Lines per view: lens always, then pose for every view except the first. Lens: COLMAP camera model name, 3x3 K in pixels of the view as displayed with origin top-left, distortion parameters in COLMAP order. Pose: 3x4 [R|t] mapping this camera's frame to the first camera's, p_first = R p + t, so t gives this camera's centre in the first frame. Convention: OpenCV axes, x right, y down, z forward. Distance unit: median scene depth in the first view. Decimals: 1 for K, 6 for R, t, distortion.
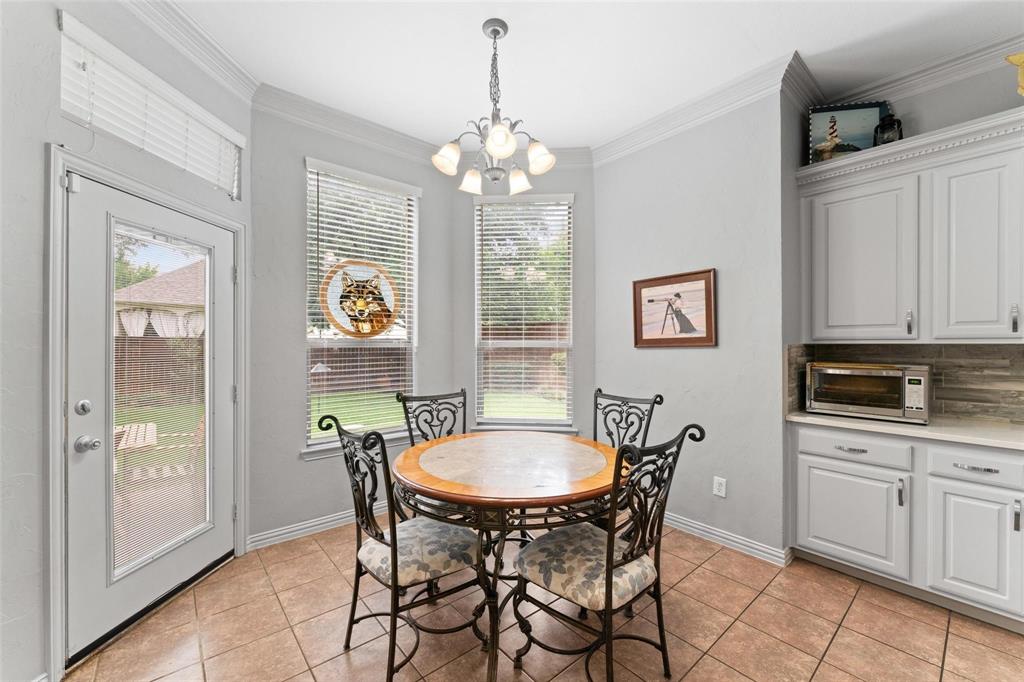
lens RADIAL K [[410.8, 0, 507.1], [0, 410.8, 343.4], [0, 0, 1]] dist [-0.000354, -0.000236]
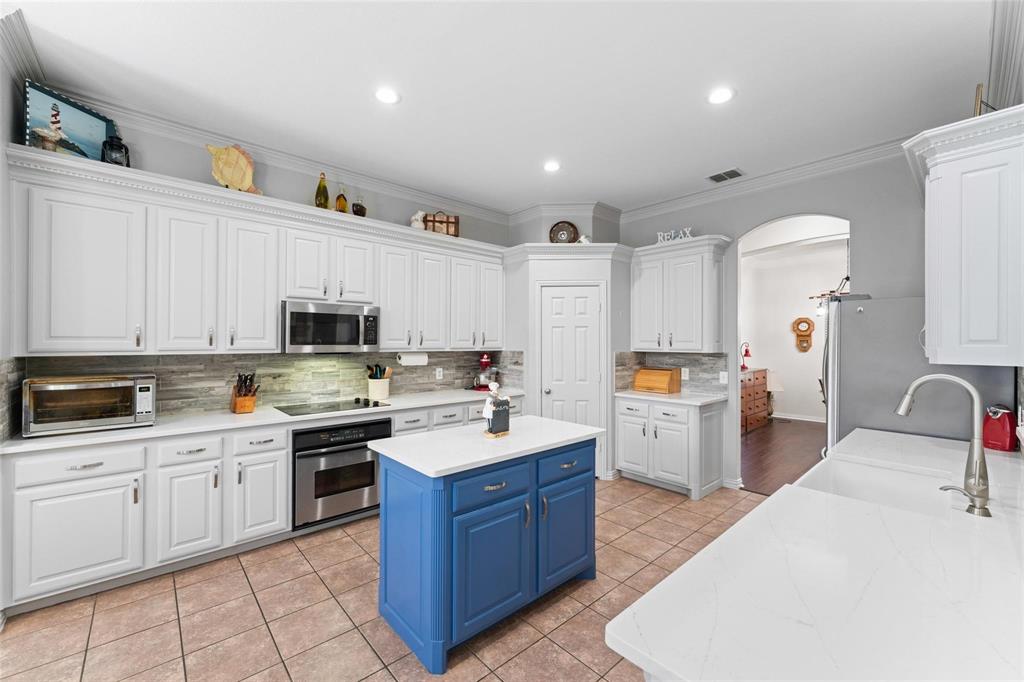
lens RADIAL K [[410.8, 0, 509.3], [0, 410.8, 339.9], [0, 0, 1]] dist [-0.000354, -0.000236]
pose [[-0.029731, 0.002906, 0.999554, -0.149219], [-0.005627, 0.999979, -0.003074, -0.039491], [-0.999542, -0.005716, -0.029714, 0.025246]]
